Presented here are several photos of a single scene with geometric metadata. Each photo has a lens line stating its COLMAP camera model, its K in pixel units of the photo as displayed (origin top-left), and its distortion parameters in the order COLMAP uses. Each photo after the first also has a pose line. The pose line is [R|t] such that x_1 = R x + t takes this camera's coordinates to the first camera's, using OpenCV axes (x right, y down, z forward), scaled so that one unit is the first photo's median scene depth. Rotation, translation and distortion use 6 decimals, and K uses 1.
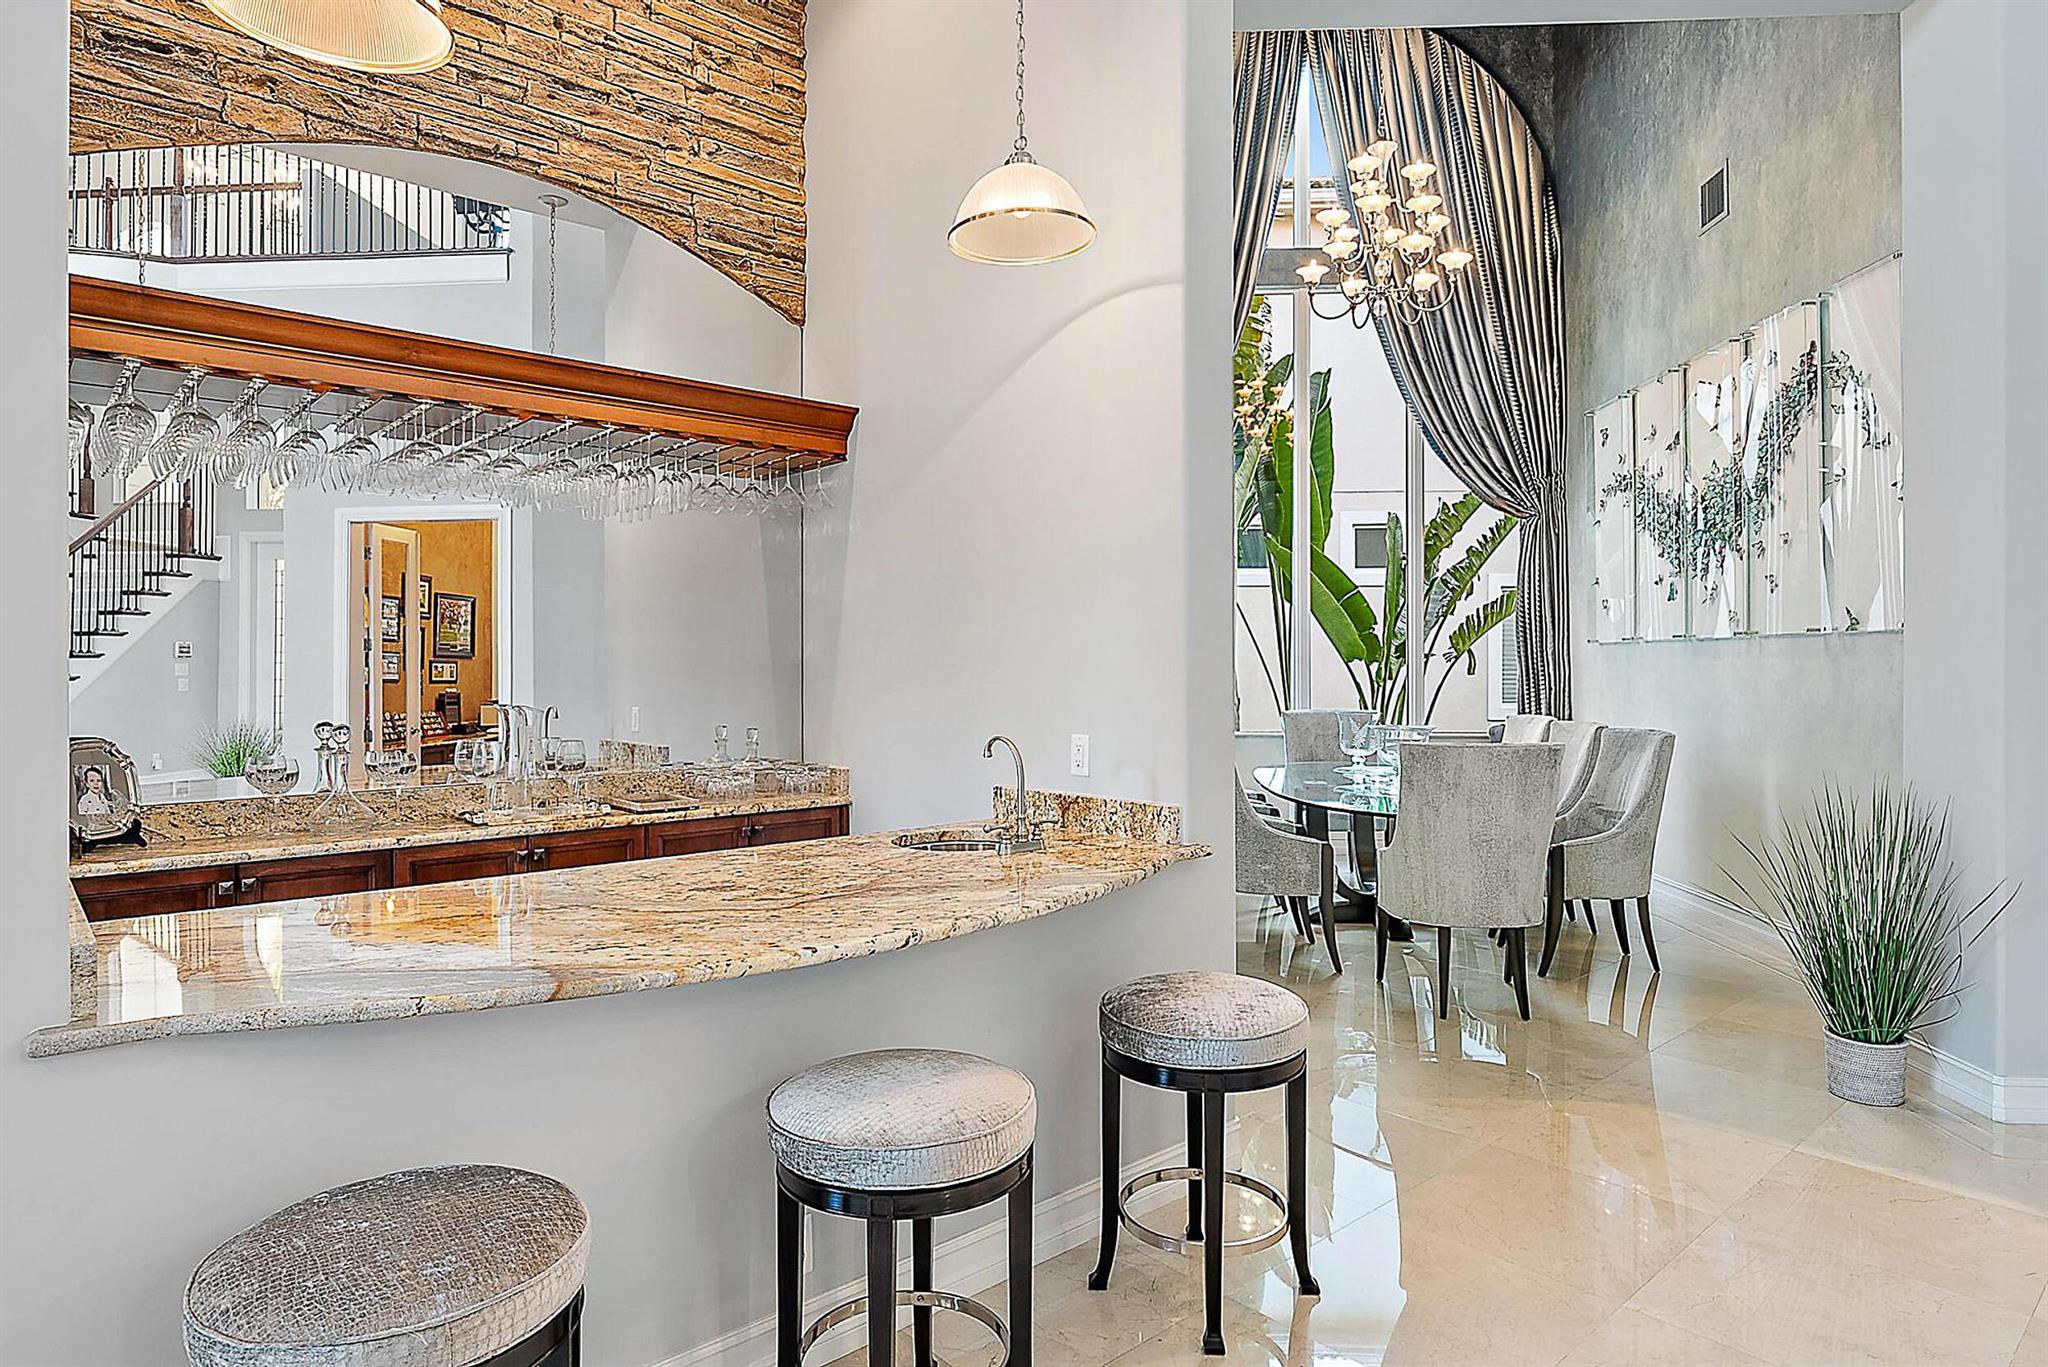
lens RADIAL K [[1106.5, 0, 1030.7], [0, 1106.5, 673.4], [0, 0, 1]] dist [0.001610, 0.000249]
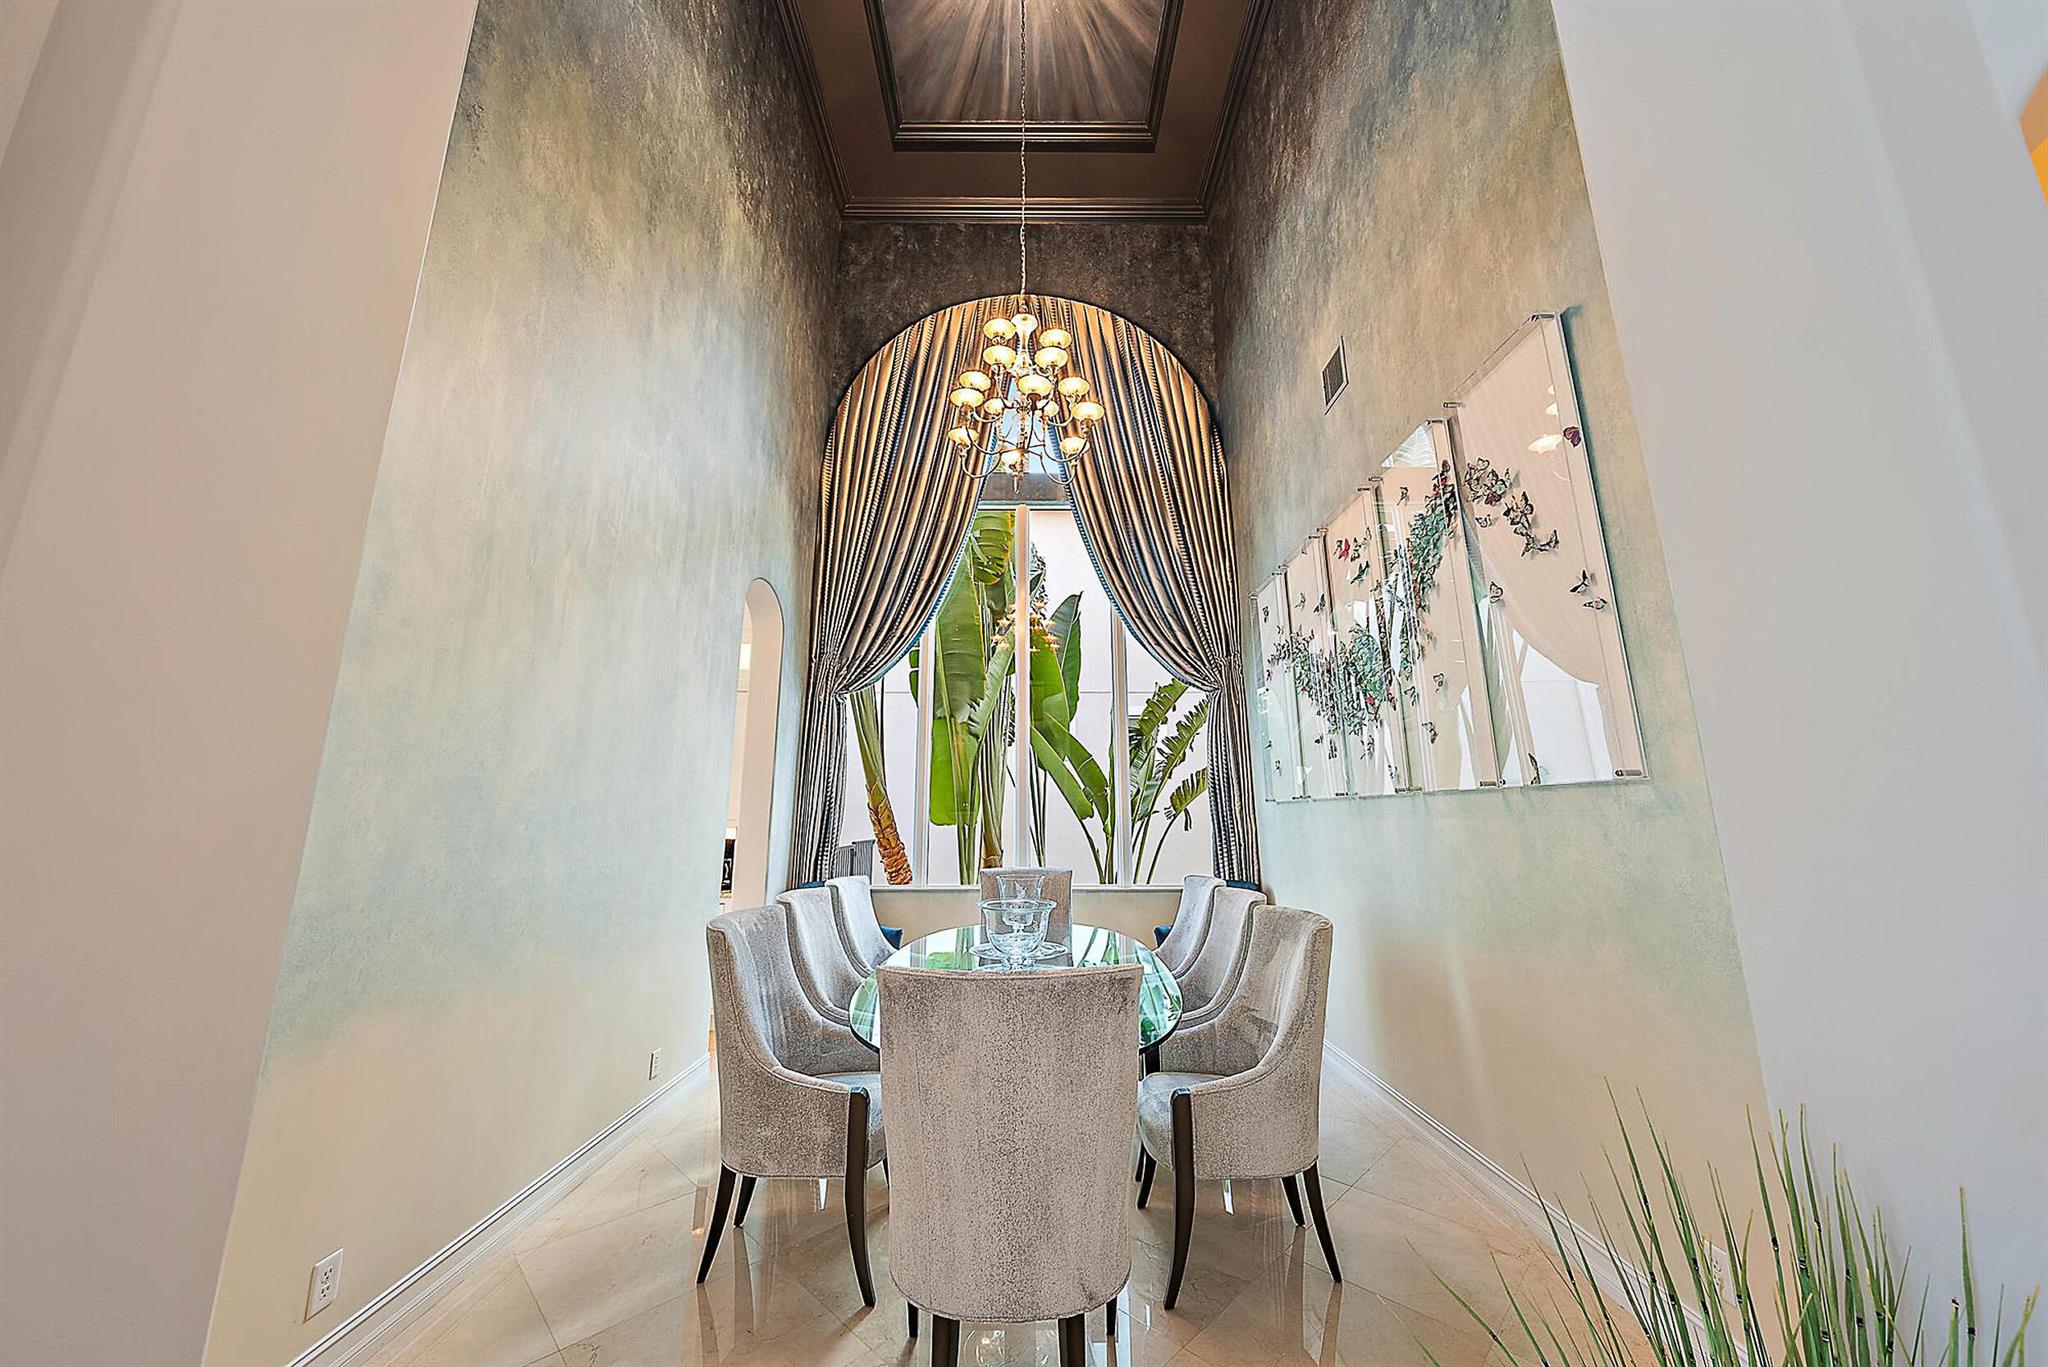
lens RADIAL K [[685.1, 0, 1018.3], [0, 685.1, 691.3], [0, 0, 1]] dist [-0.001231, -0.000006]
pose [[0.998032, 0.010586, 0.061806, 0.245725], [0.001327, 0.981861, -0.189598, -0.008055], [-0.062692, 0.189307, 0.979915, 0.383486]]
